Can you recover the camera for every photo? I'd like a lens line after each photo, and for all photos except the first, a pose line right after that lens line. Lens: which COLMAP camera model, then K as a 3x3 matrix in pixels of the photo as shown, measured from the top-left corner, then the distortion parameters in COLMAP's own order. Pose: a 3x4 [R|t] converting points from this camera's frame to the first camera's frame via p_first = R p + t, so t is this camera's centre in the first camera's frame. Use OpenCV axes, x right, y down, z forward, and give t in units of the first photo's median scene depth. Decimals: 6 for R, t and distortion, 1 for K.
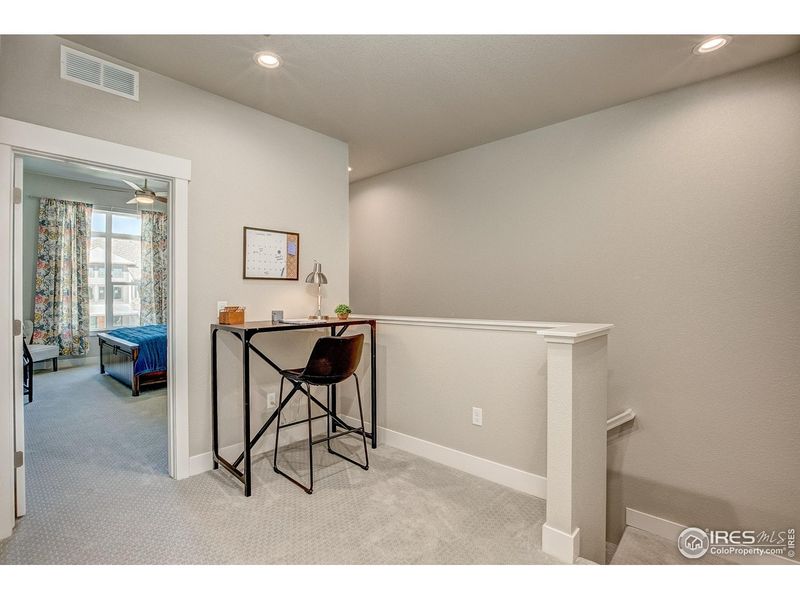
lens RADIAL K [[391.3, 0, 378.7], [0, 391.3, 288.2], [0, 0, 1]] dist [-0.023767, 0.000094]
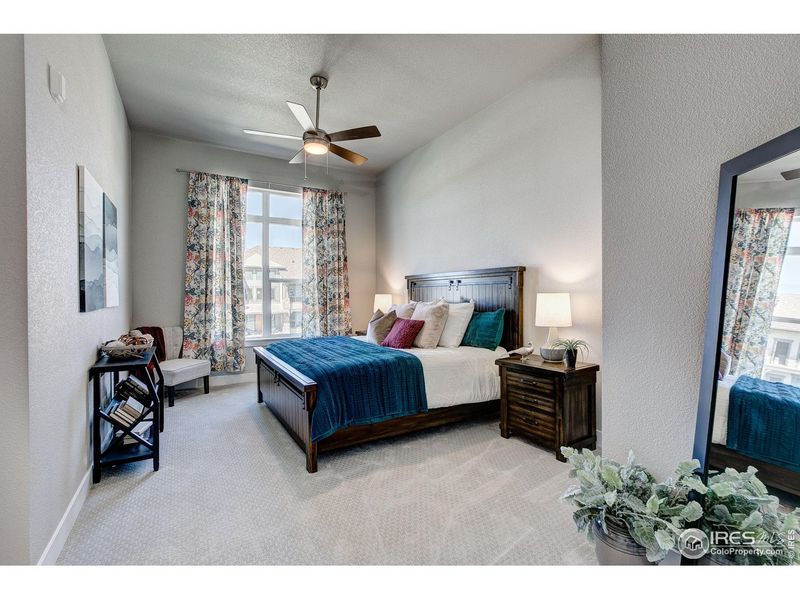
lens RADIAL K [[372.5, 0, 390.0], [0, 372.5, 297.9], [0, 0, 1]] dist [-0.031377, 0.012898]
pose [[0.960271, 0.006300, -0.279000, -0.263799], [-0.000586, 0.999789, 0.020556, 0.008105], [0.279070, -0.019576, 0.960071, 0.369509]]
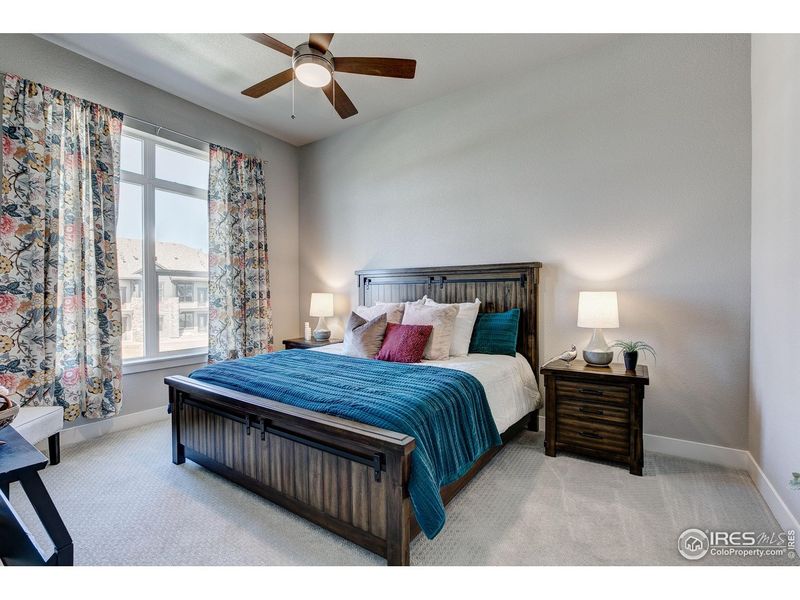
lens RADIAL K [[365.2, 0, 399.9], [0, 365.2, 297.6], [0, 0, 1]] dist [-0.024326, 0.011133]
pose [[0.985095, 0.002238, 0.171996, -0.487107], [-0.005836, 0.999774, 0.020418, 0.010858], [-0.171912, -0.021117, 0.984886, 0.490704]]
